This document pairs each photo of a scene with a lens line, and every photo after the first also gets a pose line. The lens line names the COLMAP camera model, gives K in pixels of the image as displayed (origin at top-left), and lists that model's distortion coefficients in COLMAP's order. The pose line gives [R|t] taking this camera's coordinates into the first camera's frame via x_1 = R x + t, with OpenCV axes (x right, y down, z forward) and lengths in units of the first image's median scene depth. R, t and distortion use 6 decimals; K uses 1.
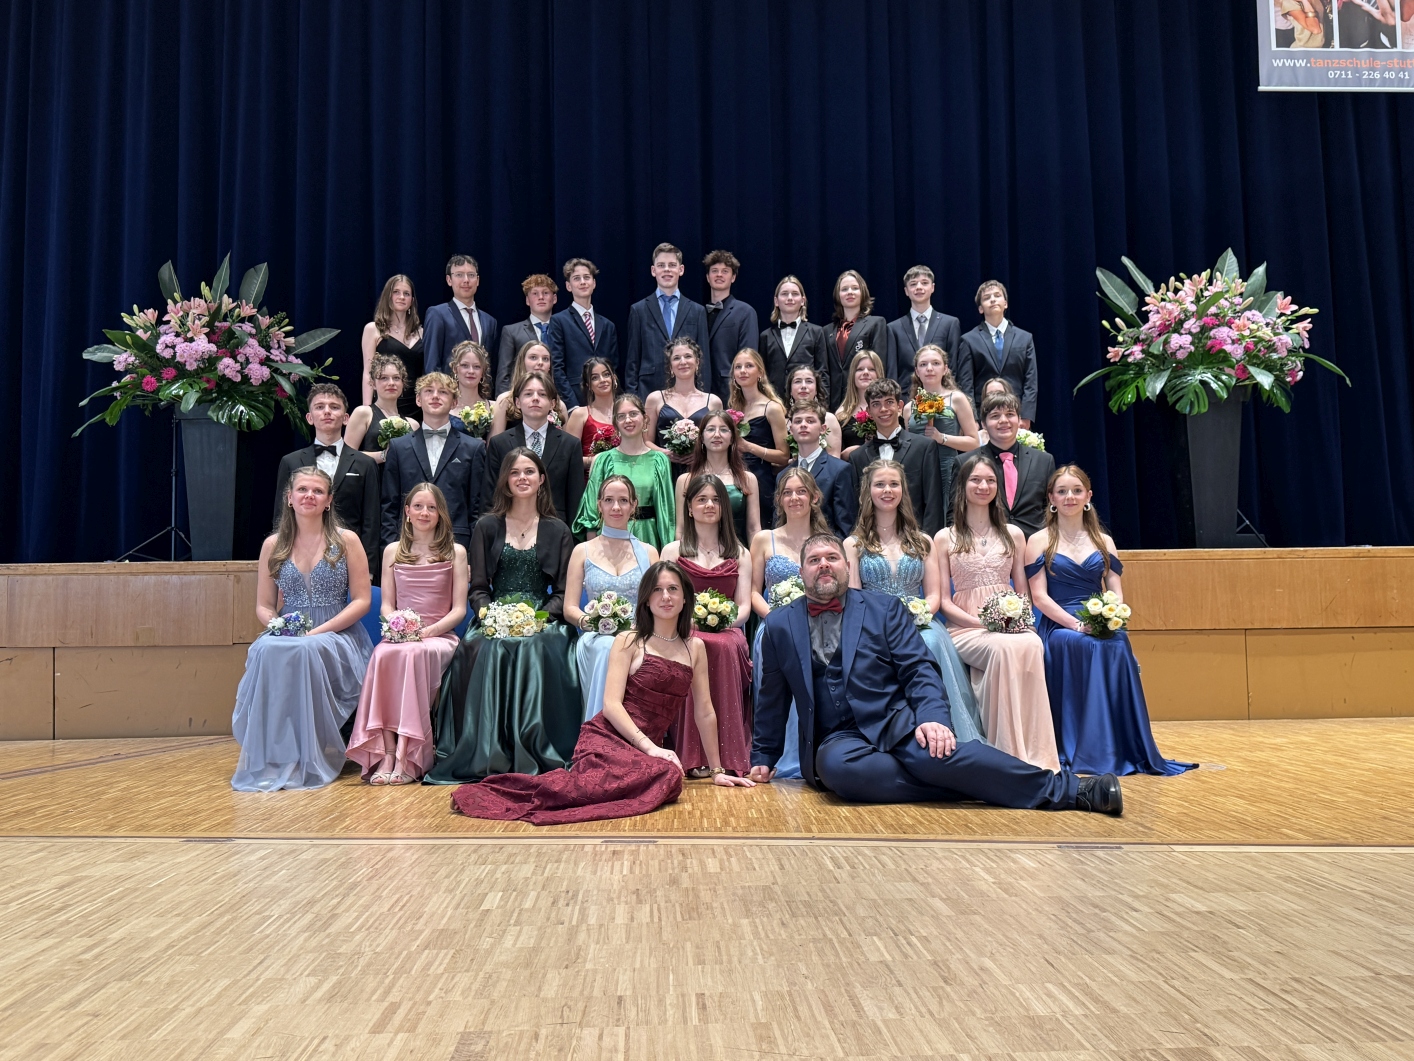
lens RADIAL K [[1275.6, 0, 707.0], [0, 1275.6, 535.6], [0, 0, 1]] dist [0.116261, -0.203755]
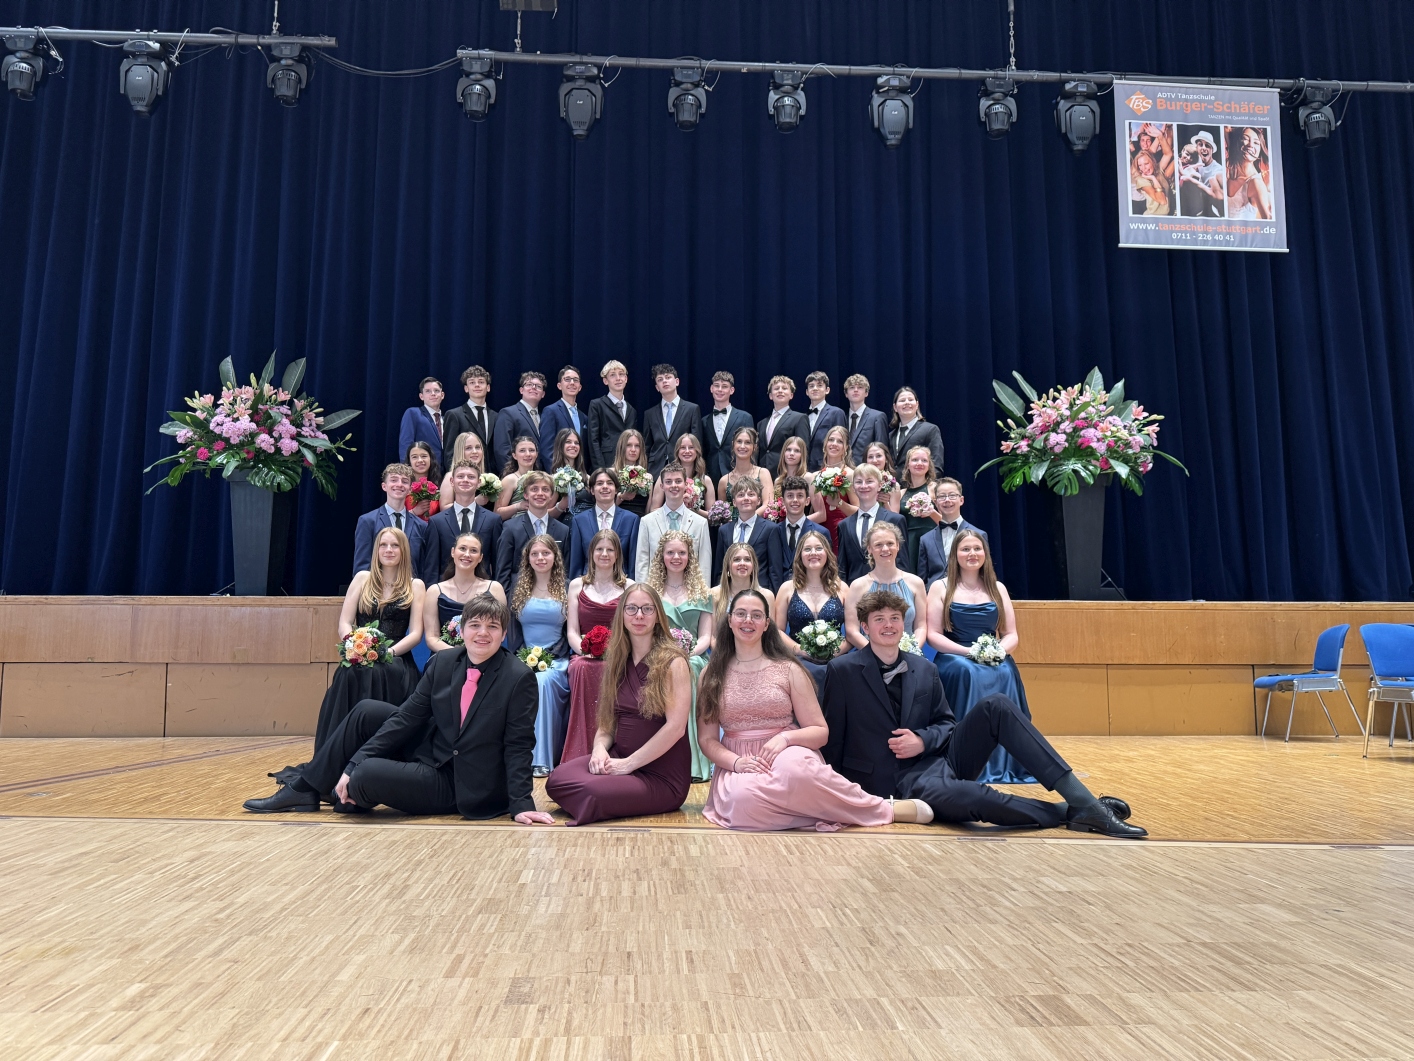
lens RADIAL K [[1037.7, 0, 704.9], [0, 1037.7, 527.7], [0, 0, 1]] dist [0.047122, -0.054839]
pose [[0.999589, 0.019860, 0.020685, -0.015084], [-0.018964, 0.998910, -0.042647, -0.029306], [-0.021510, 0.042237, 0.998876, -0.078732]]
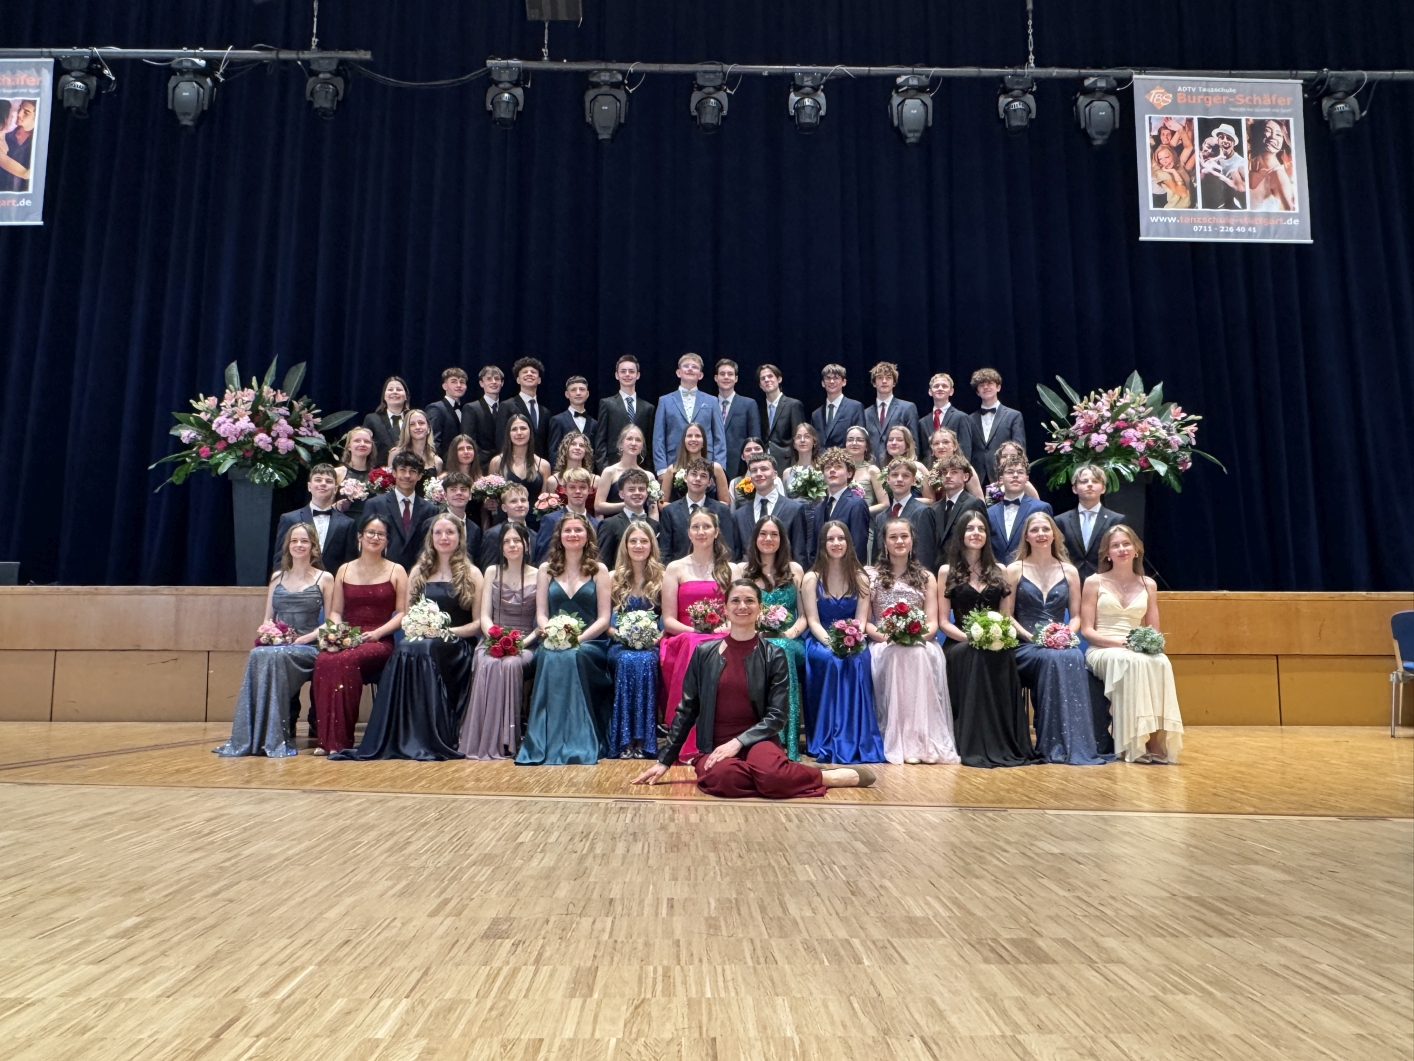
lens RADIAL K [[1023.6, 0, 700.8], [0, 1023.6, 527.5], [0, 0, 1]] dist [0.007539, -0.002981]
pose [[0.999633, 0.015980, -0.021882, 0.033854], [-0.017071, 0.998574, -0.050587, 0.014826], [0.021043, 0.050942, 0.998480, -0.074196]]
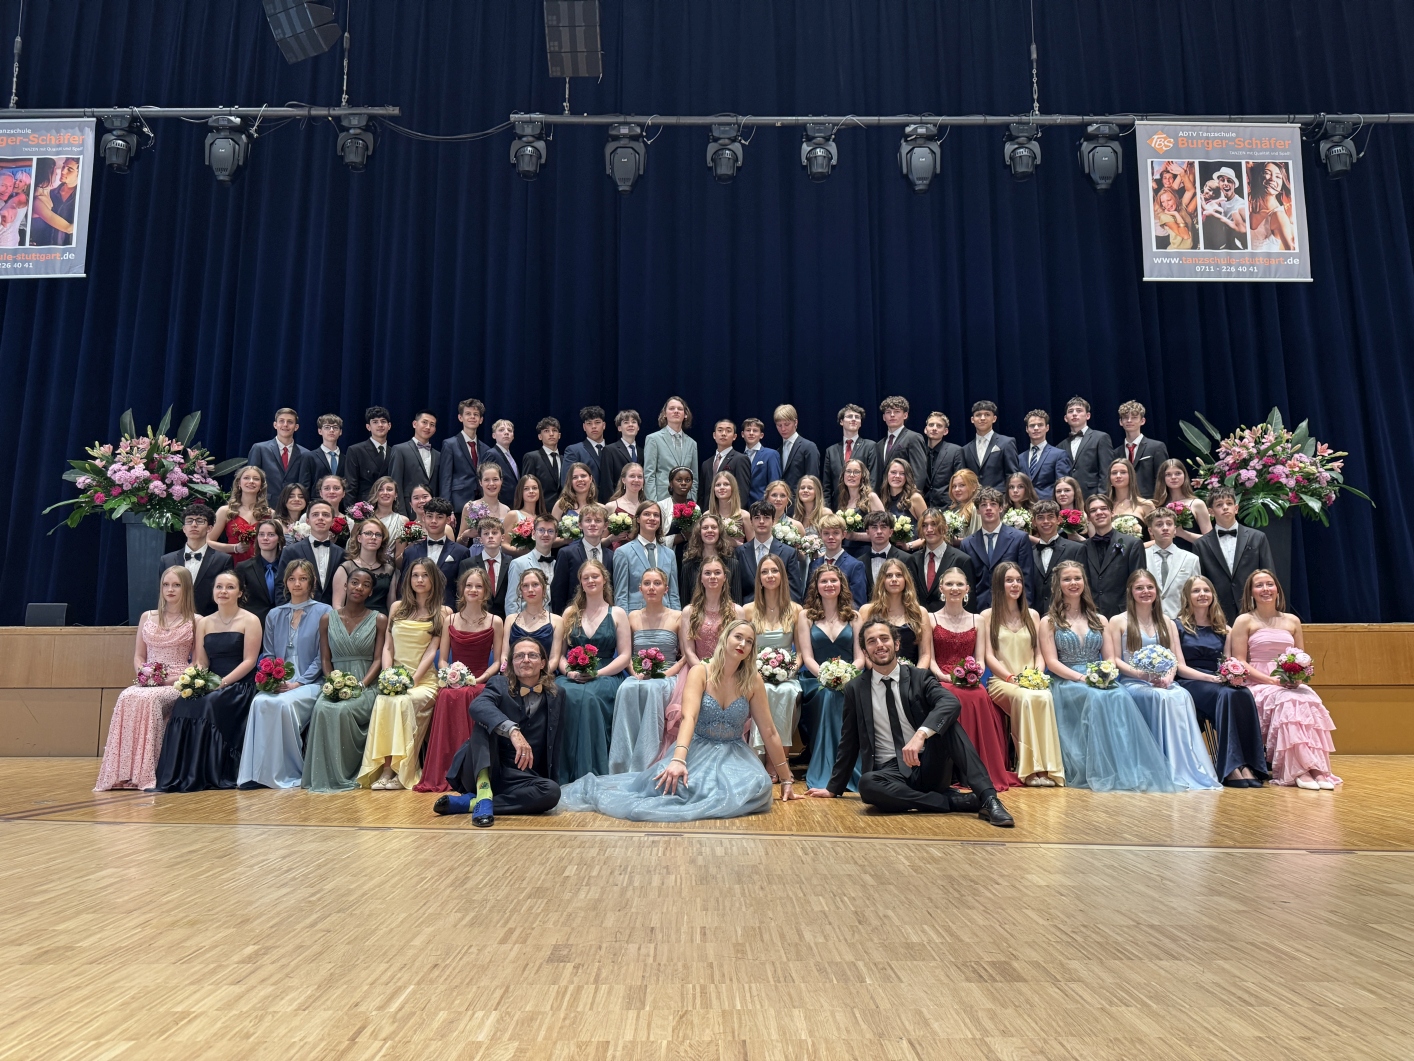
lens RADIAL K [[1037.7, 0, 704.9], [0, 1037.7, 527.7], [0, 0, 1]] dist [0.047122, -0.054839]
pose [[0.999419, 0.008008, -0.033129, 0.027493], [-0.010146, 0.997842, -0.064871, -0.039119], [0.032538, 0.065169, 0.997344, -0.238426]]
